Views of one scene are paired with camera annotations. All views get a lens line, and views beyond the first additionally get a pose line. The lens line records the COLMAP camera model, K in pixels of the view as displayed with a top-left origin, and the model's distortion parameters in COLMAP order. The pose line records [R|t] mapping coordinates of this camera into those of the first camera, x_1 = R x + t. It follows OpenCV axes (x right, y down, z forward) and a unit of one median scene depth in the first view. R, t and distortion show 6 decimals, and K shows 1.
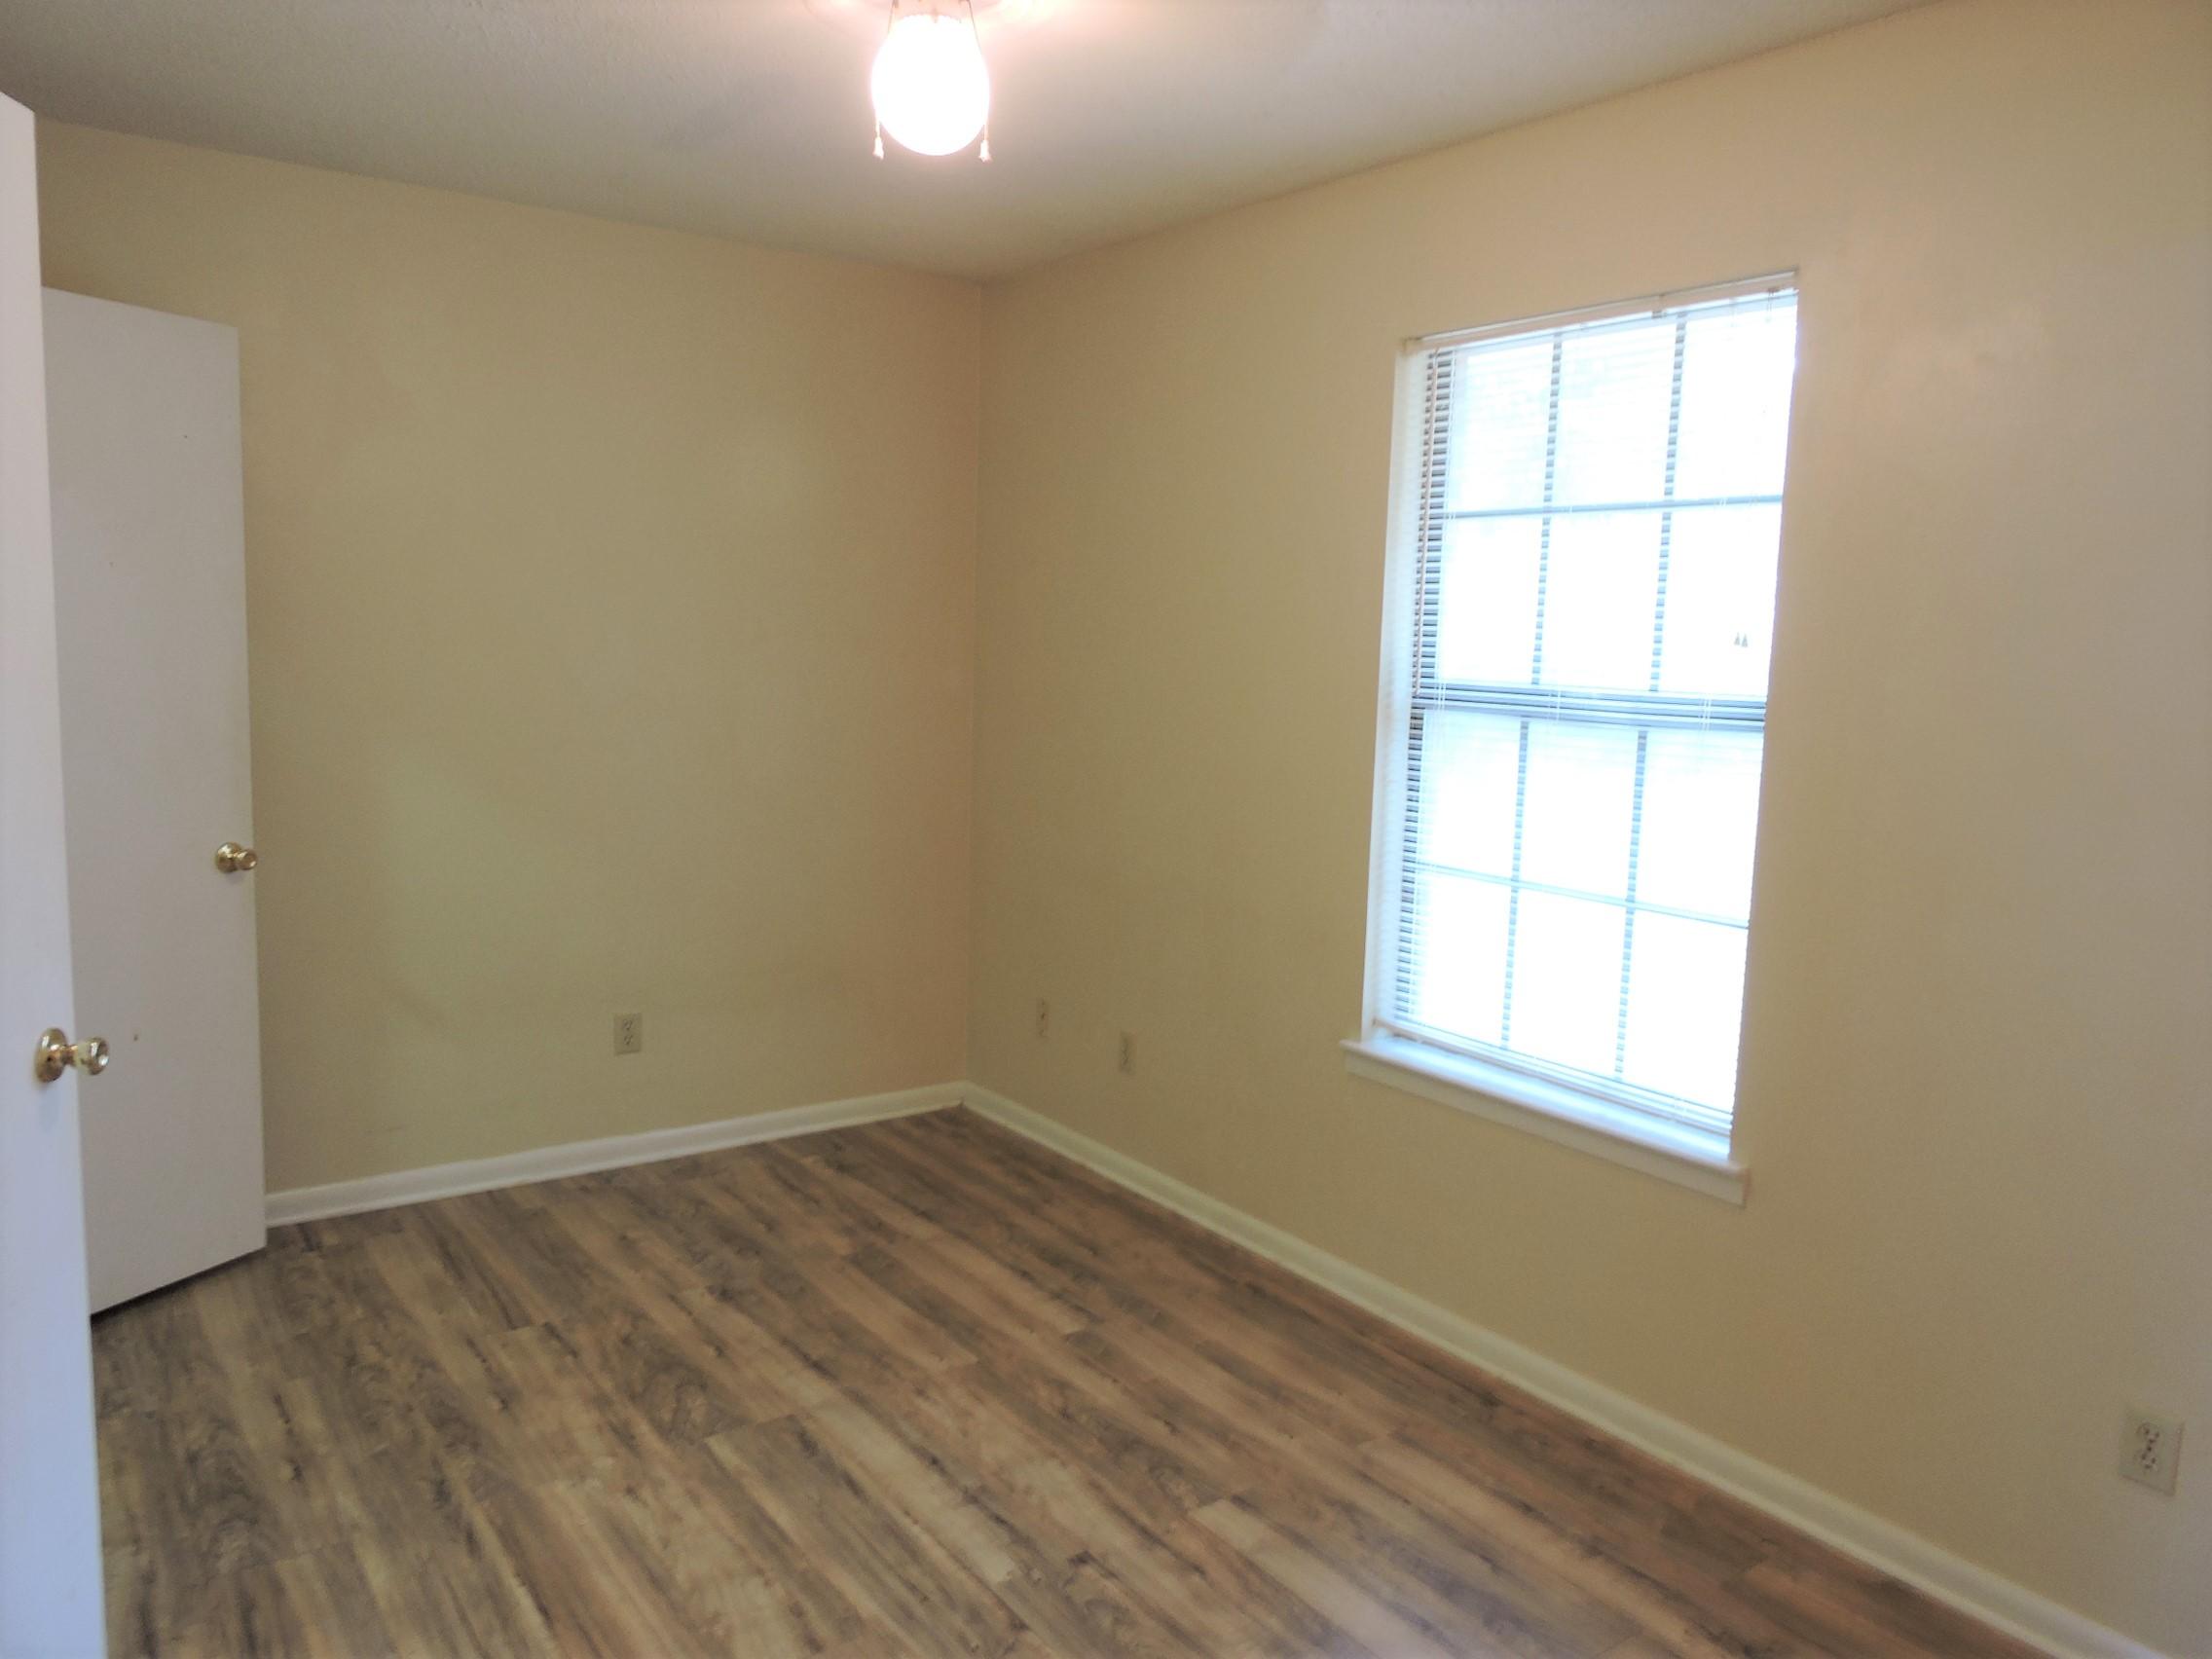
lens RADIAL K [[1576.3, 0, 1103.0], [0, 1576.3, 832.2], [0, 0, 1]] dist [-0.000514, 0.000198]
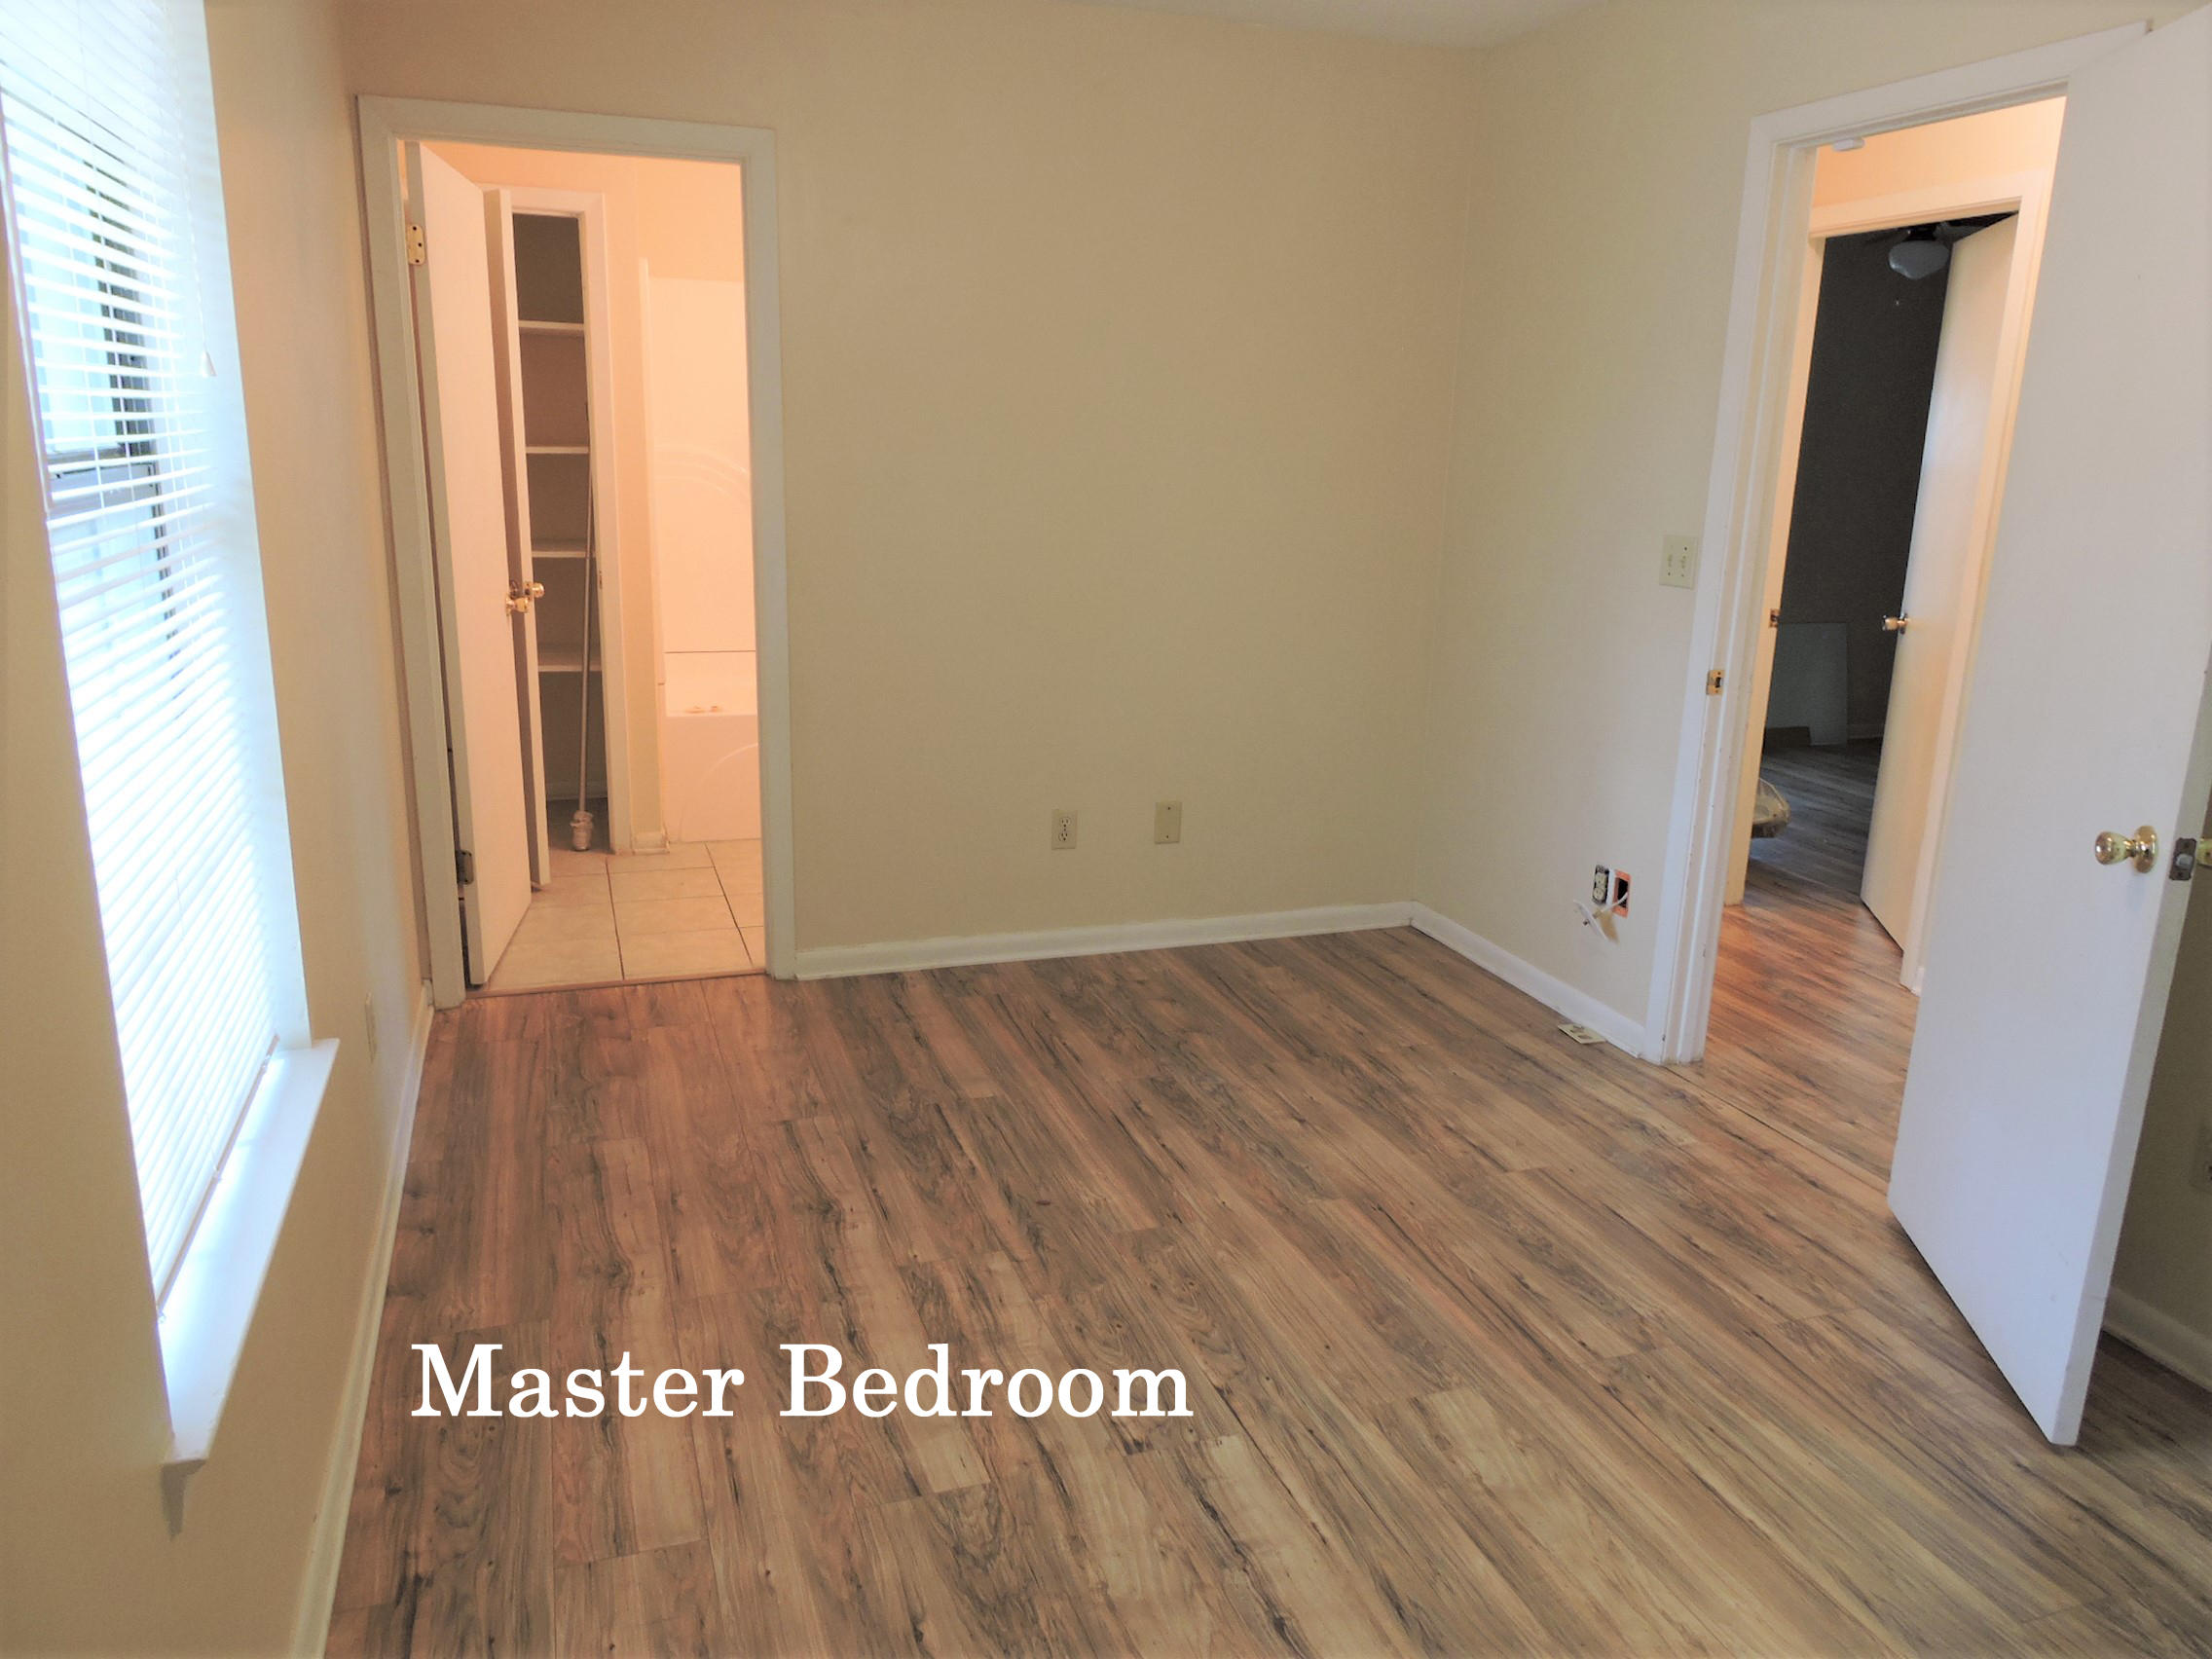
lens RADIAL K [[1576.3, 0, 1103.0], [0, 1576.3, 832.2], [0, 0, 1]] dist [-0.000514, 0.000198]
pose [[-0.955882, -0.124590, 0.266020, -0.148330], [-0.018986, 0.929908, 0.367301, -0.158810], [-0.293137, 0.346046, -0.891248, 1.298358]]
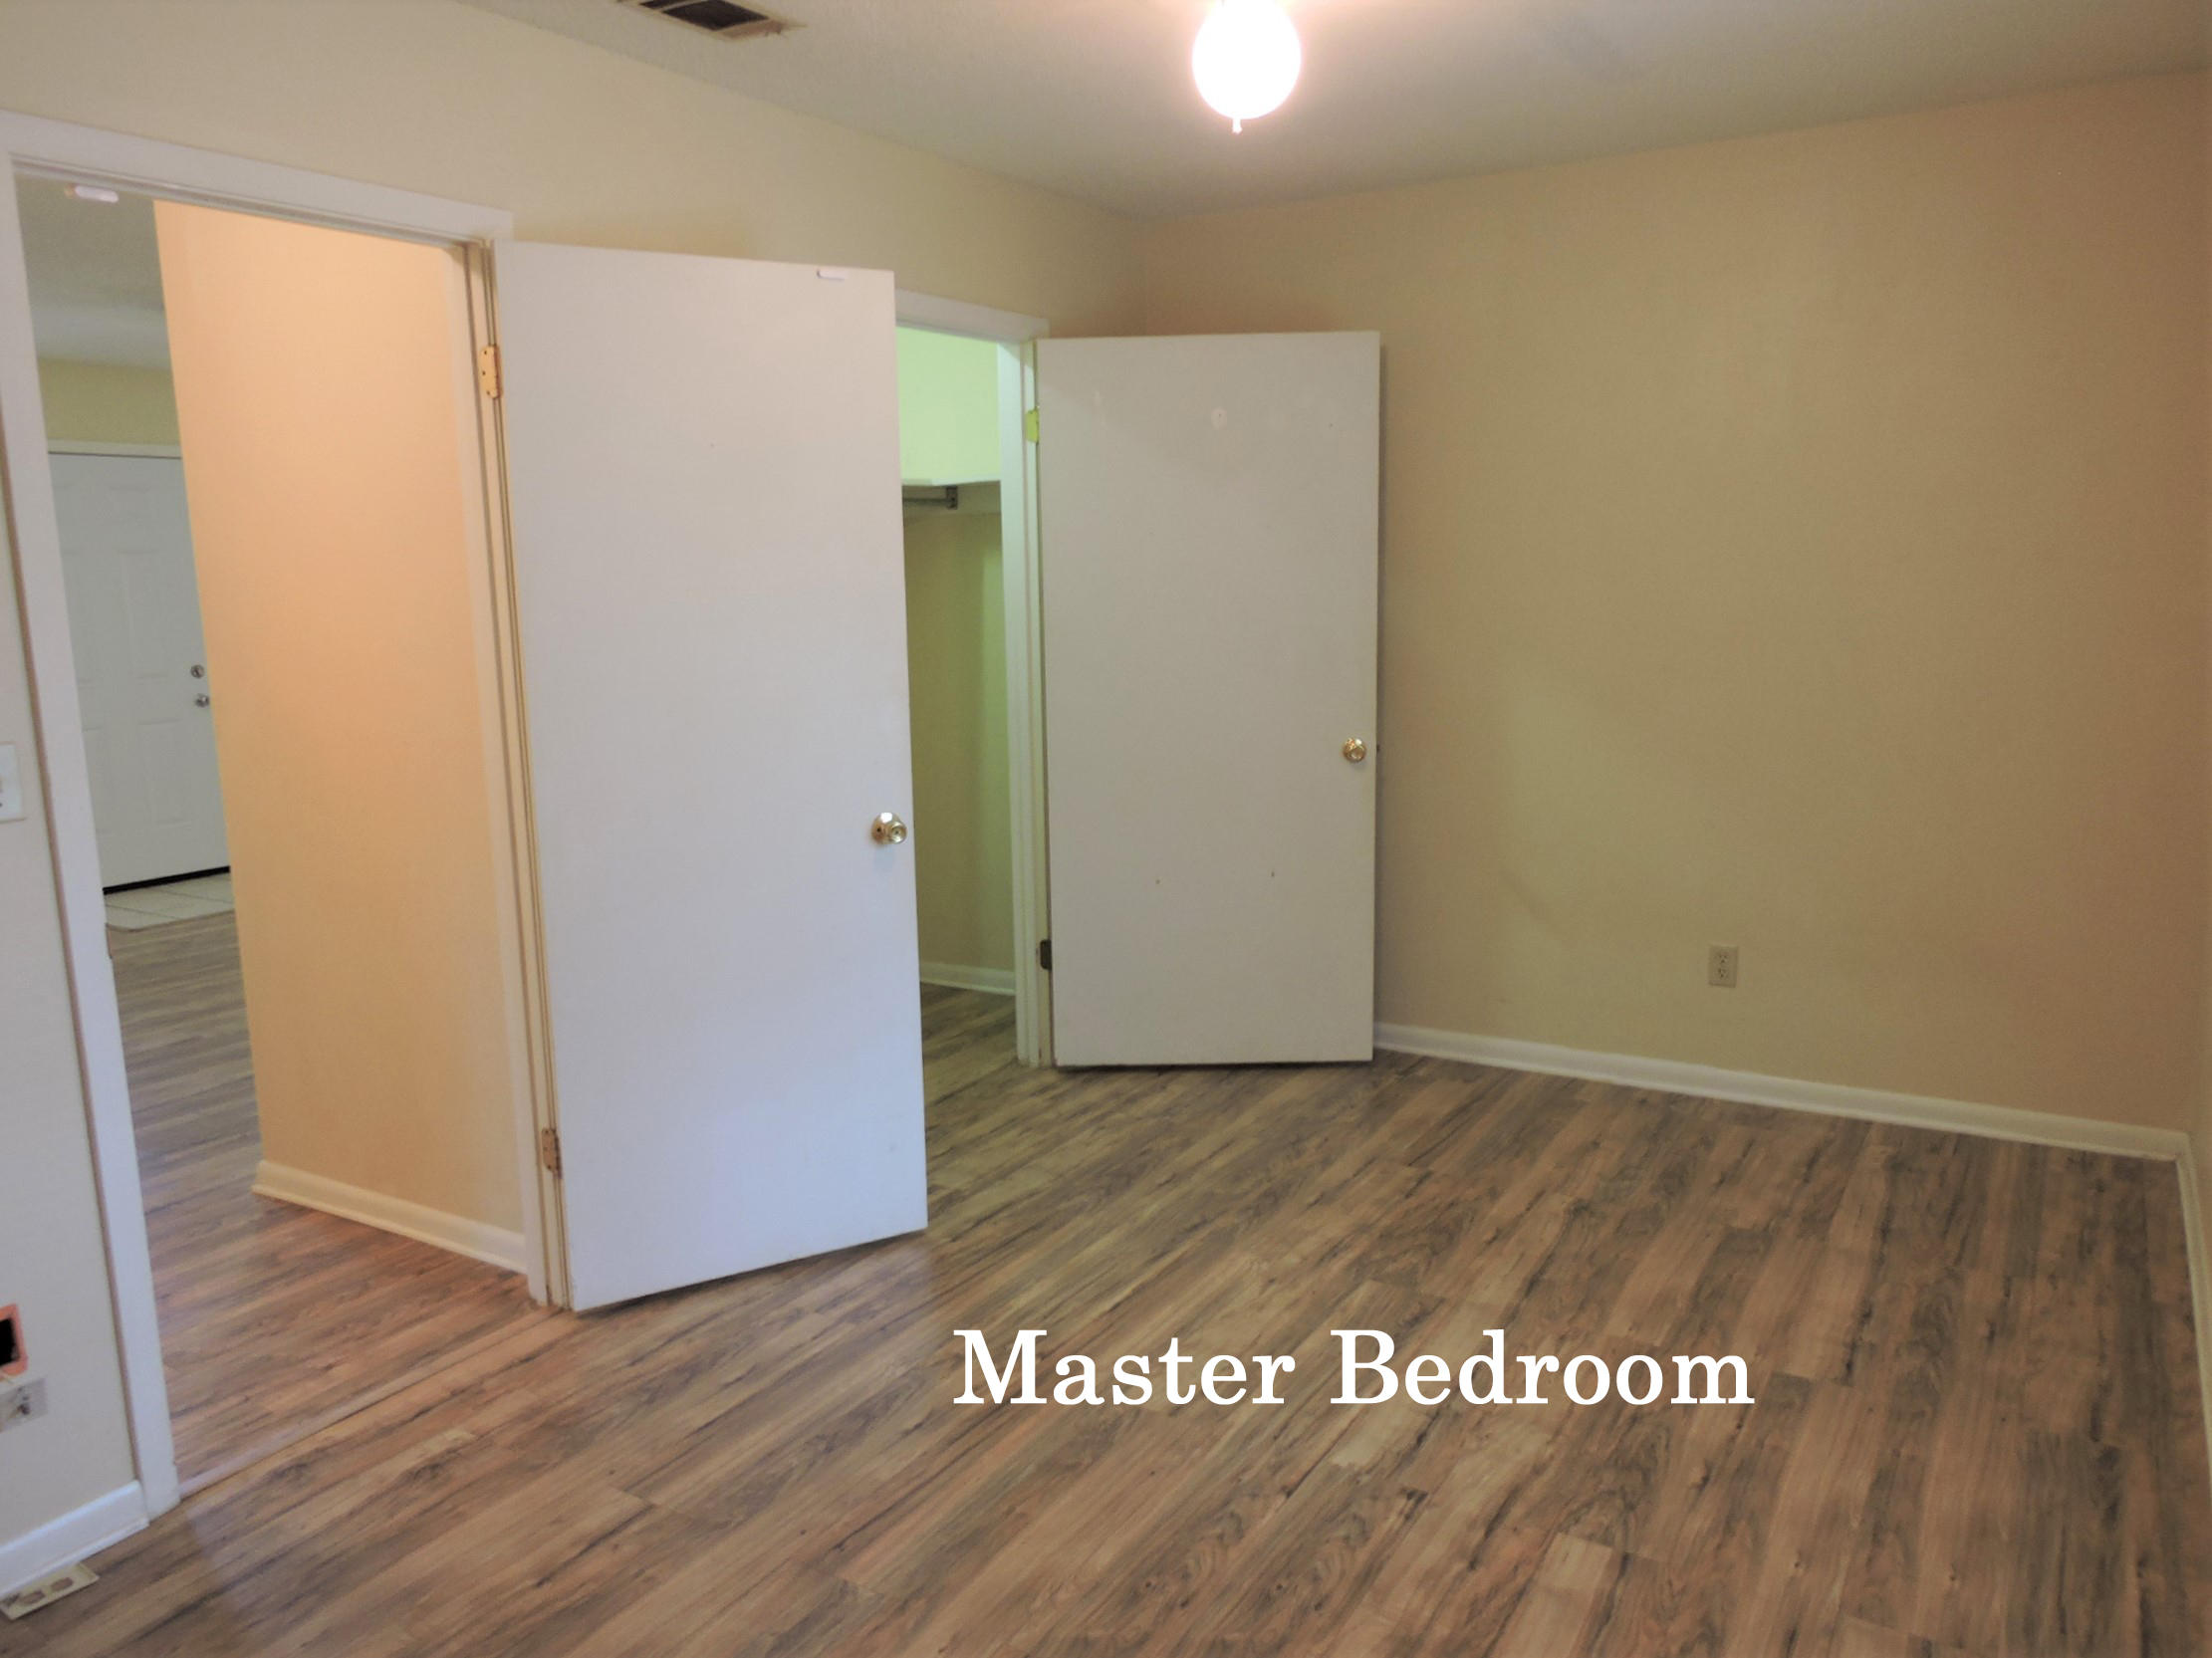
lens RADIAL K [[1610.0, 0, 1111.2], [0, 1610.0, 831.2], [0, 0, 1]] dist [0.003239, -0.003356]
pose [[0.384528, 0.112429, -0.916241, 0.605536], [-0.081122, 0.992831, 0.087781, -0.019086], [0.919542, 0.040573, 0.390892, 0.315759]]
